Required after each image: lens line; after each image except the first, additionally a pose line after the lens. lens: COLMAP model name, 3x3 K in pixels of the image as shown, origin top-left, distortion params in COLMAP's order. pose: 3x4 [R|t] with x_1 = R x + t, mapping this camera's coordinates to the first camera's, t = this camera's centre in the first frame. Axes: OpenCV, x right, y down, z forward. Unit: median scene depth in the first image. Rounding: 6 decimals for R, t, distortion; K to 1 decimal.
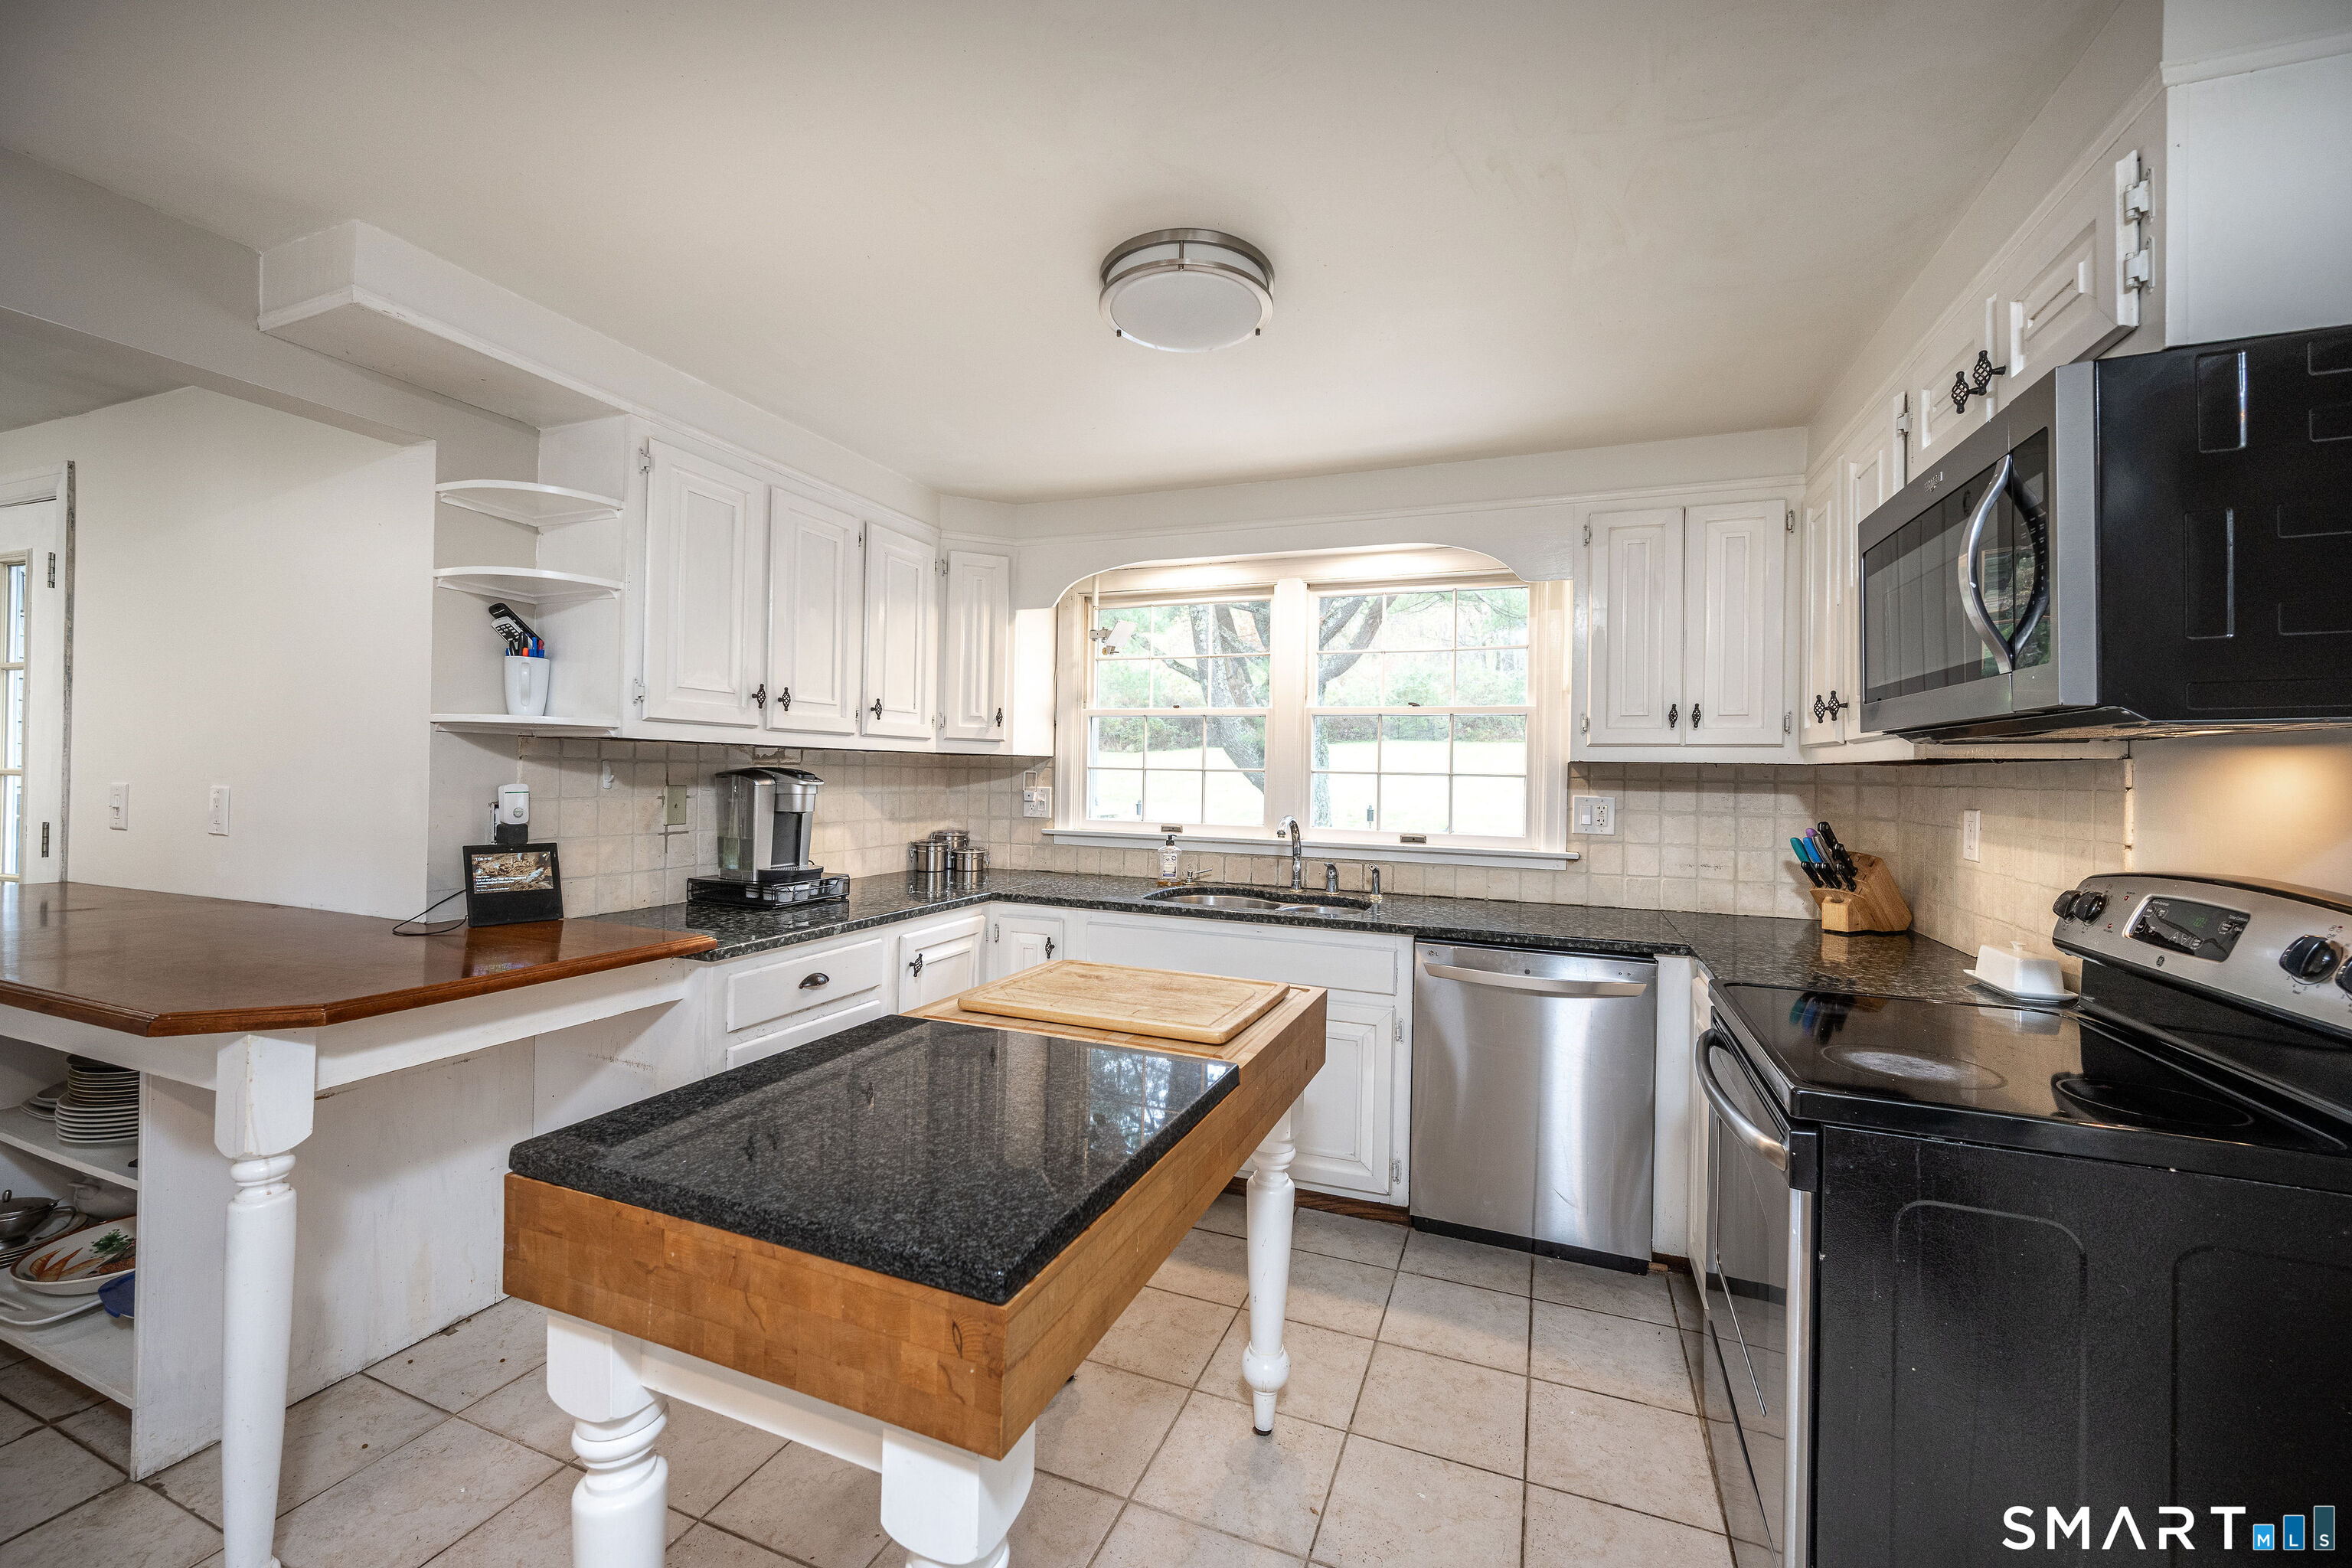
lens RADIAL K [[934.9, 0, 1175.5], [0, 934.9, 766.8], [0, 0, 1]] dist [0.000342, -0.000416]
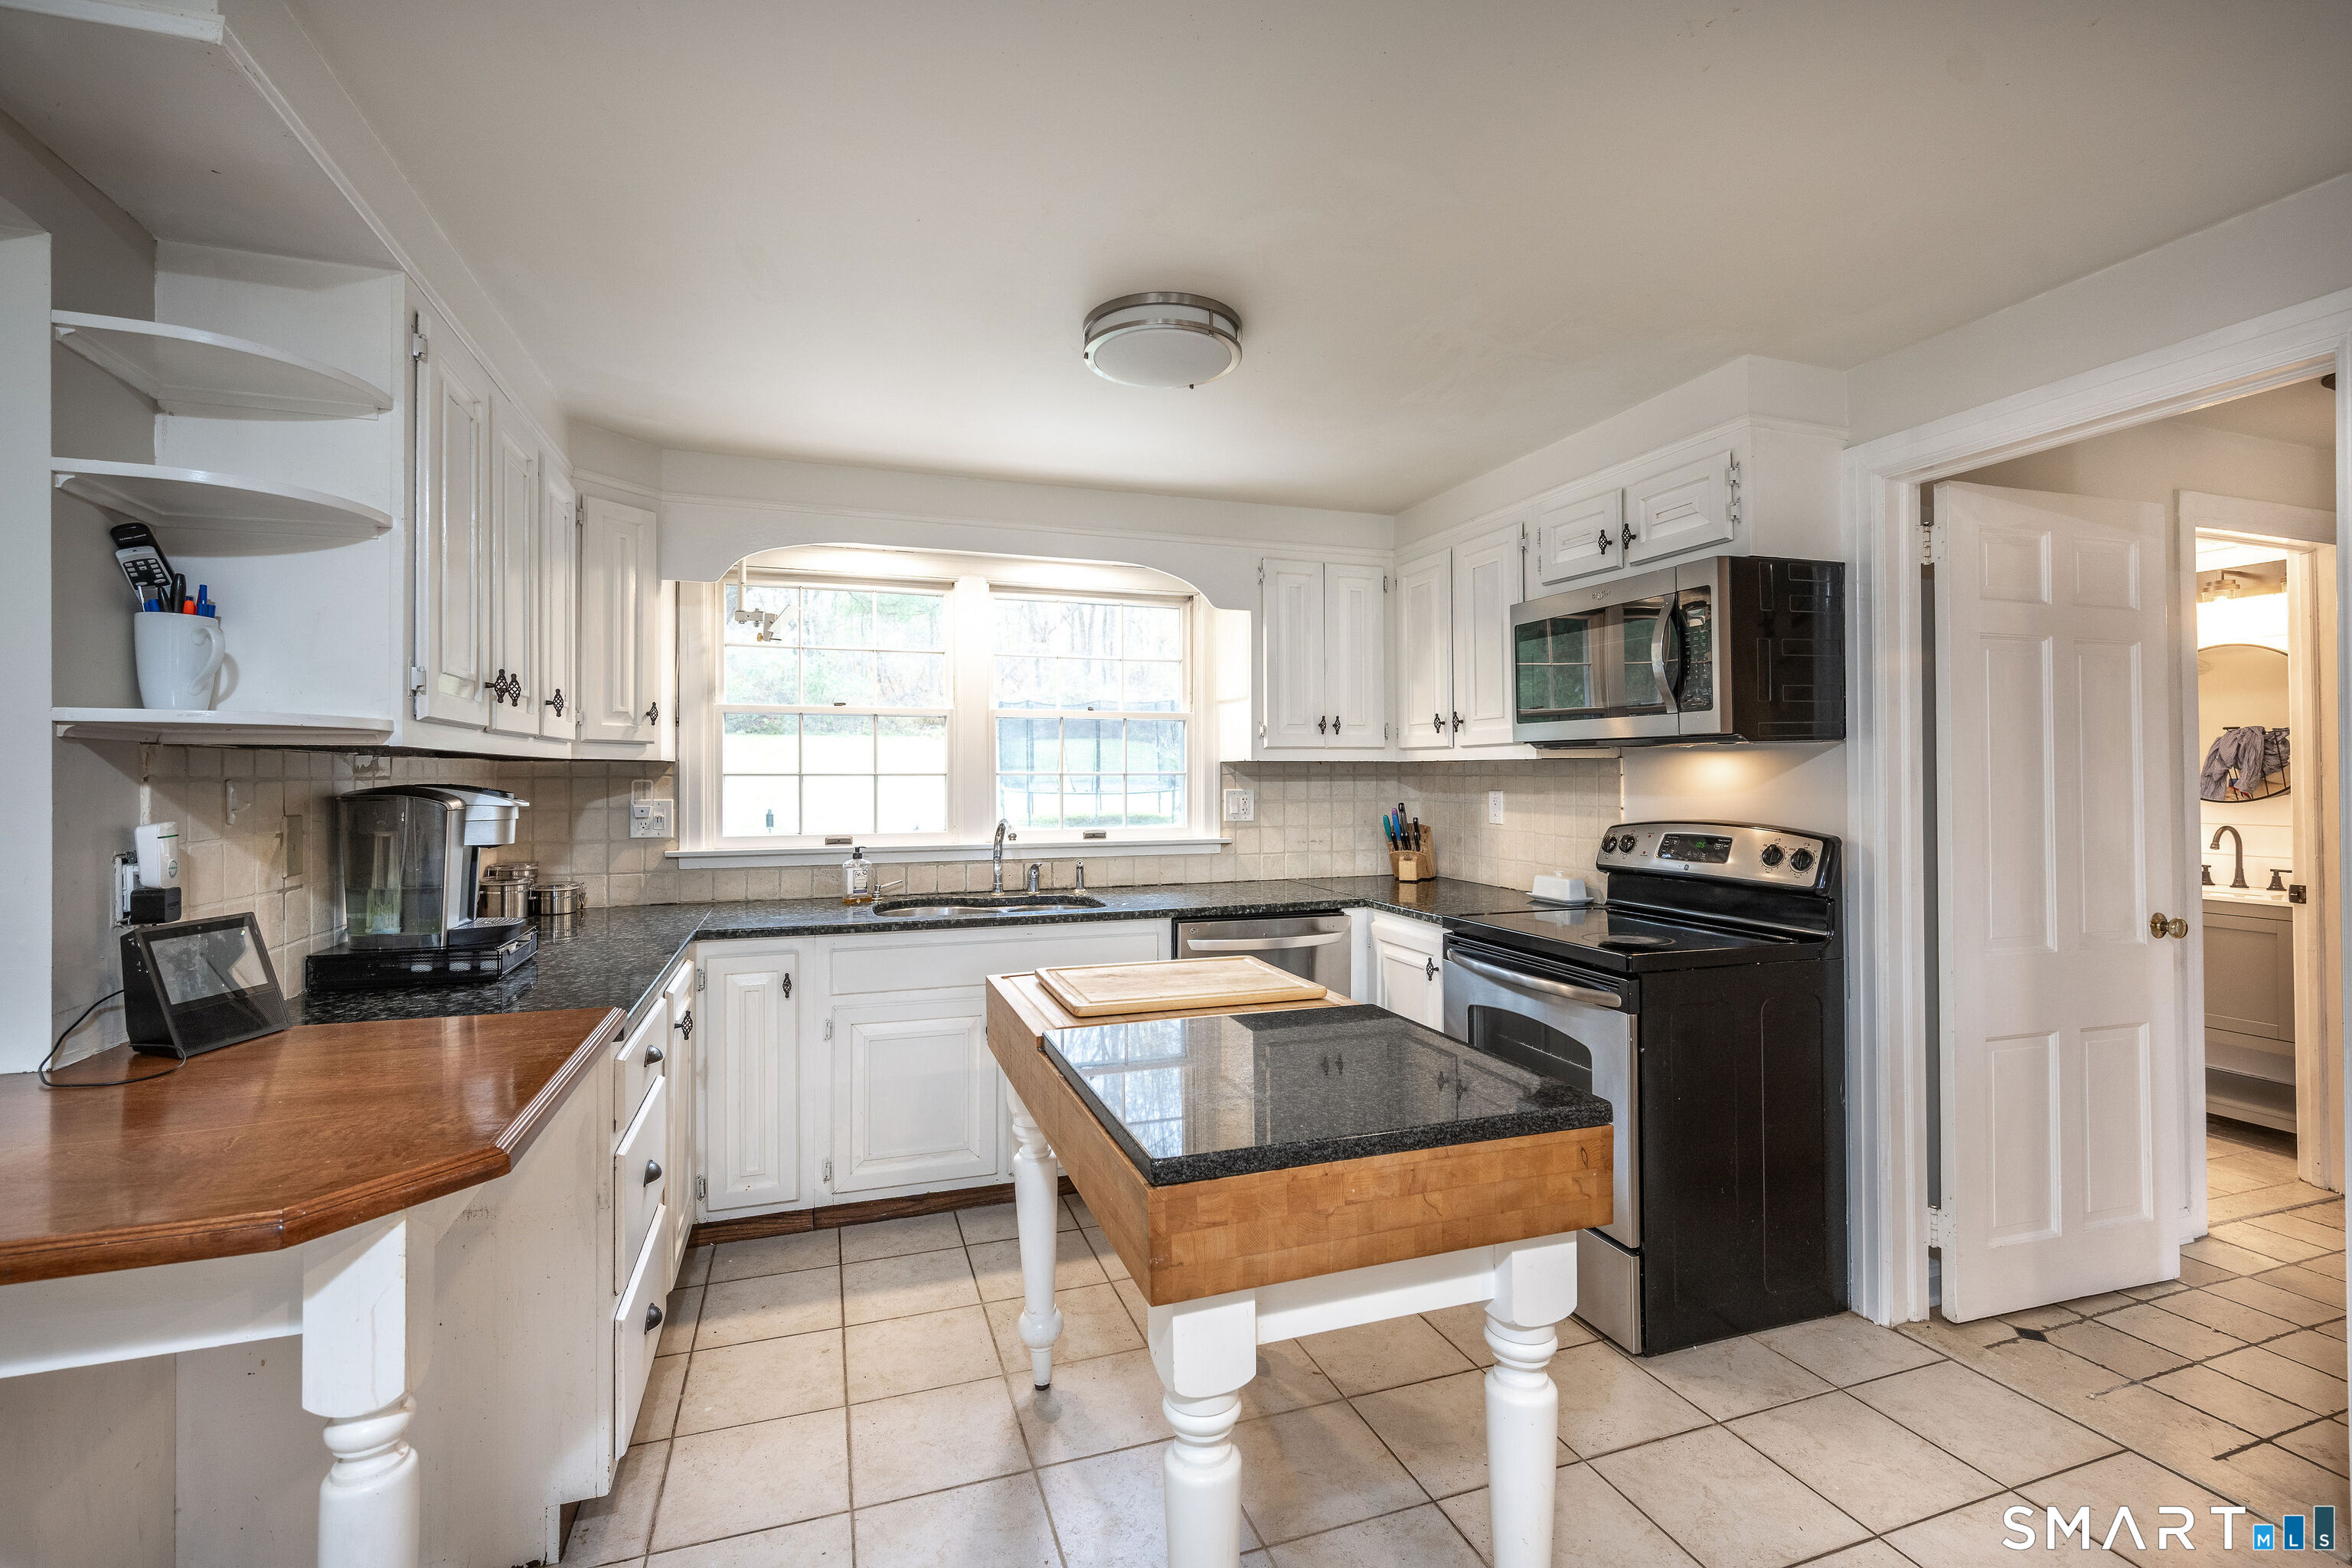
lens RADIAL K [[1042.7, 0, 1177.8], [0, 1042.7, 766.3], [0, 0, 1]] dist [-0.000964, 0.000603]
pose [[0.753867, -0.015835, 0.656837, -0.536986], [0.012620, 0.999874, 0.009620, -0.013532], [-0.656906, 0.001038, 0.753972, 0.046363]]
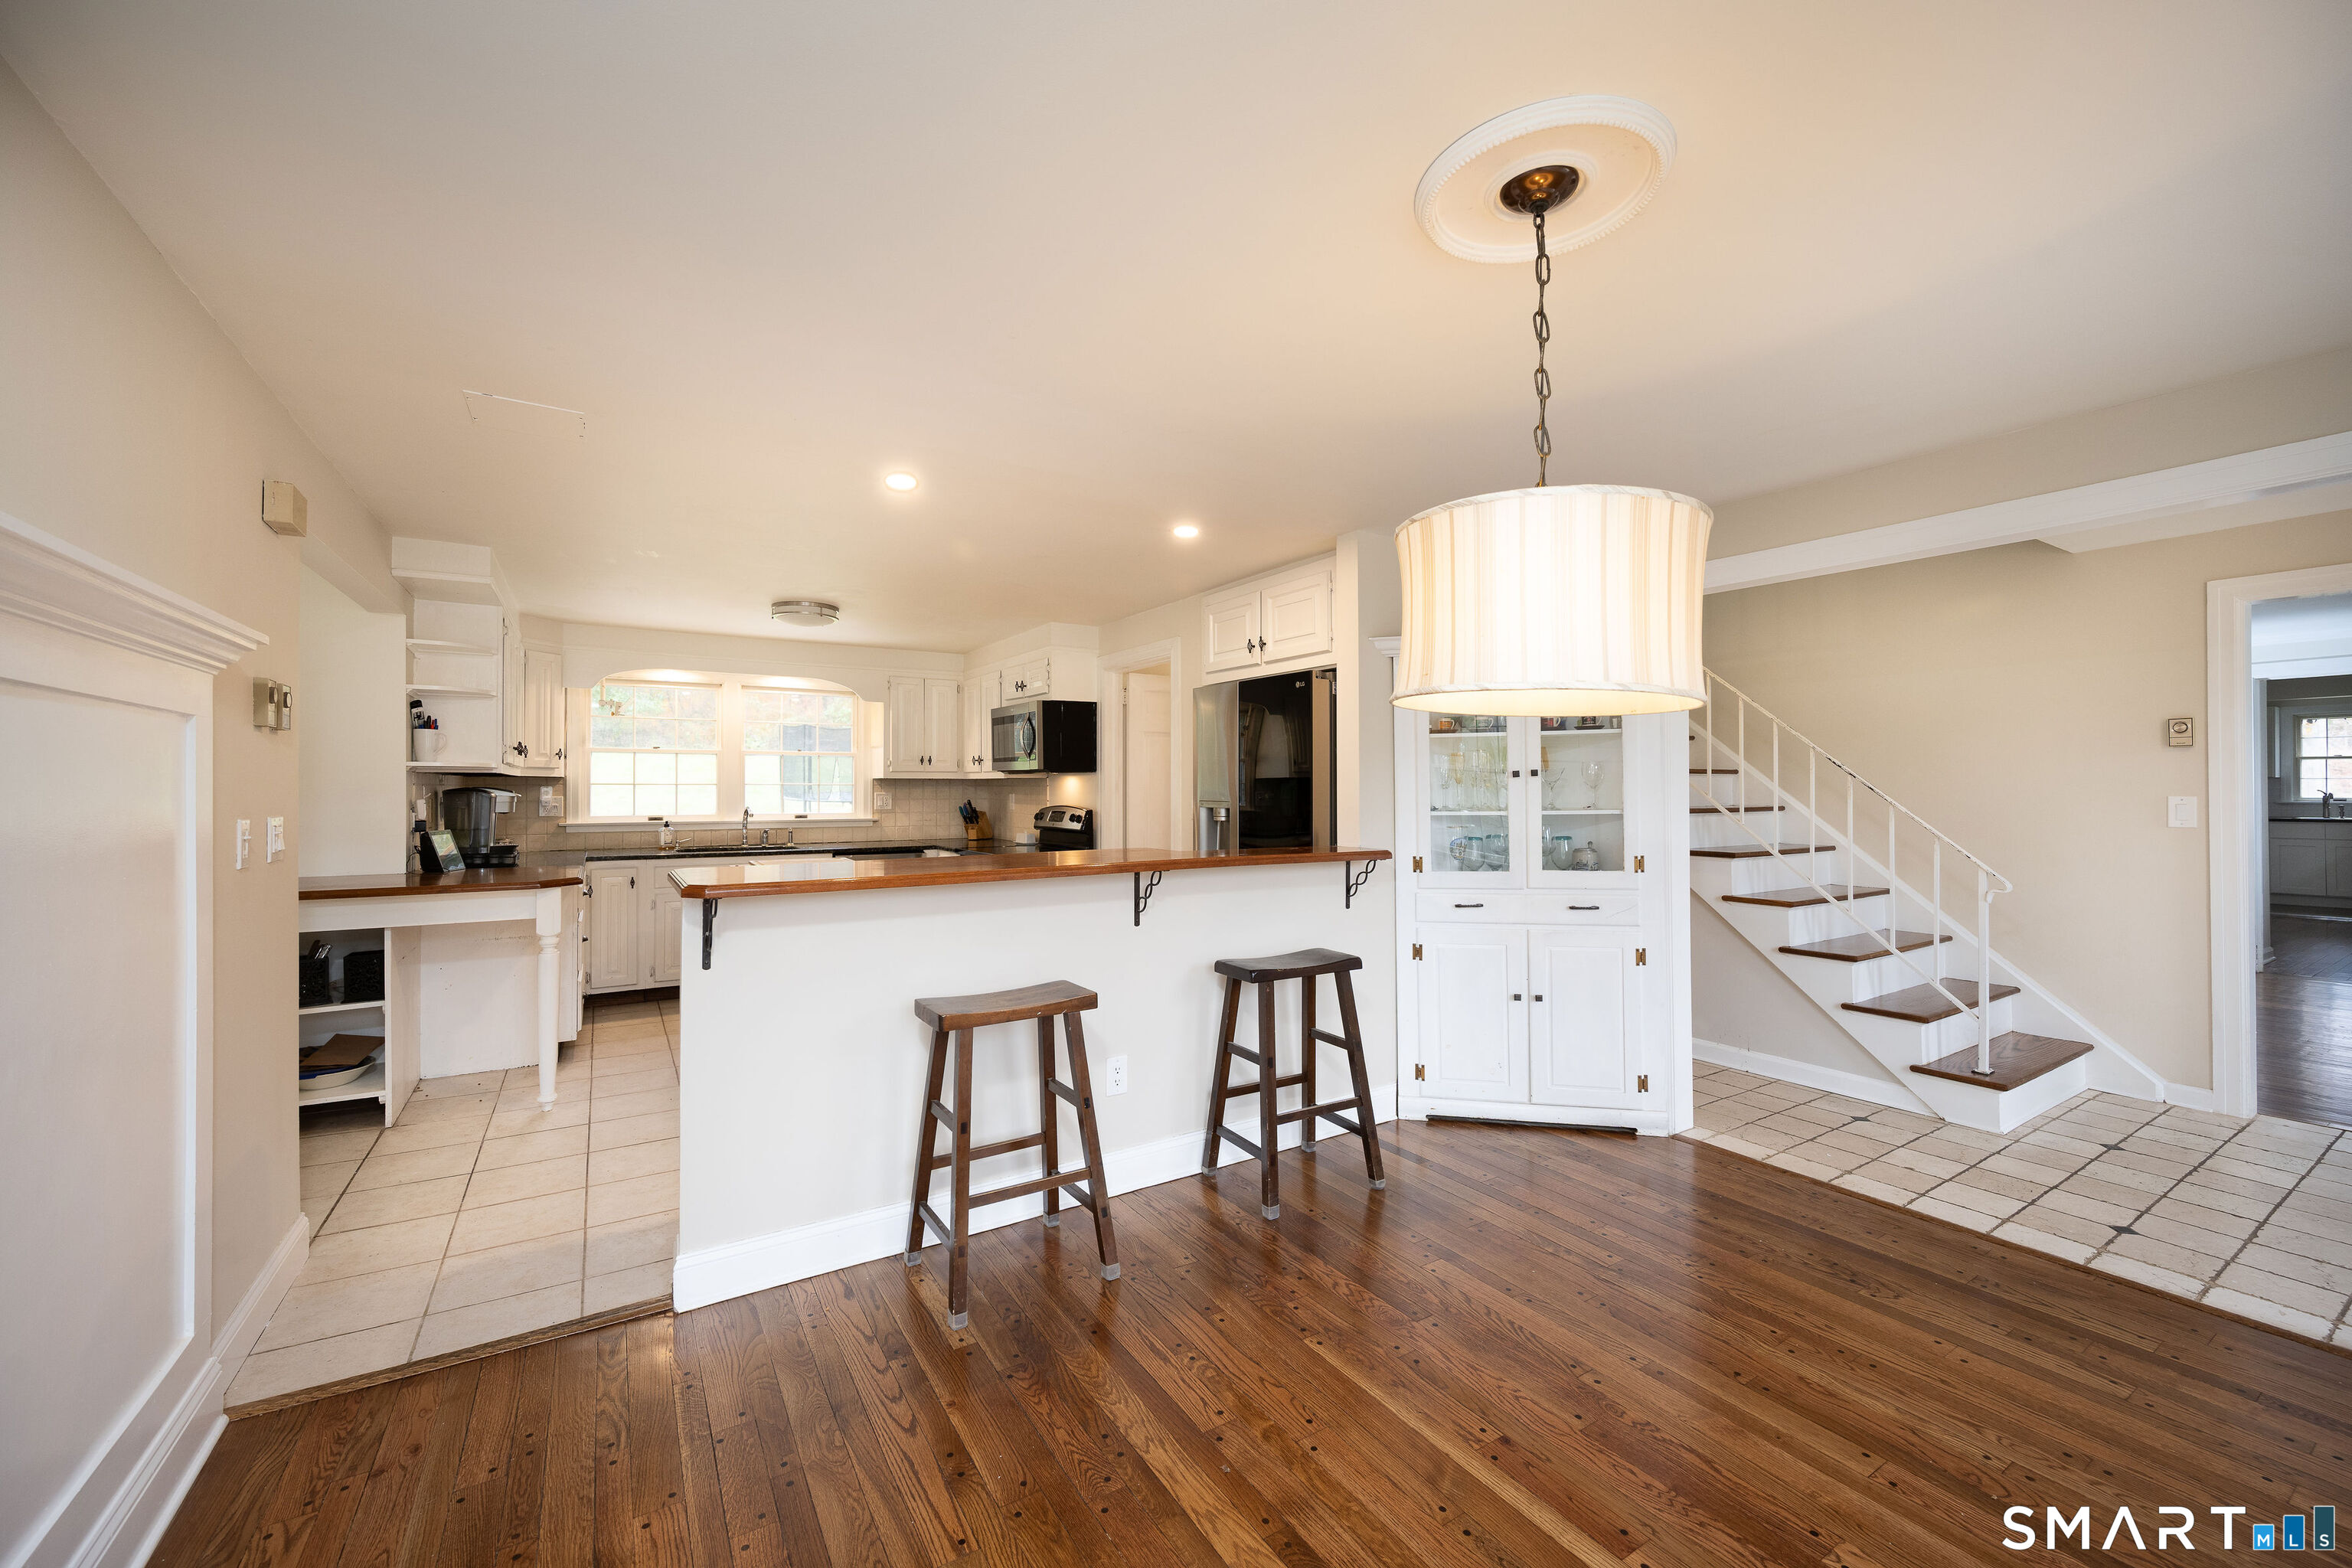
lens RADIAL K [[934.9, 0, 1191.3], [0, 934.9, 780.3], [0, 0, 1]] dist [0.000342, -0.000416]
pose [[0.581804, -0.013385, 0.813219, -1.081551], [0.005130, 0.999905, 0.012788, -0.027842], [-0.813313, -0.003268, 0.581818, -1.053178]]
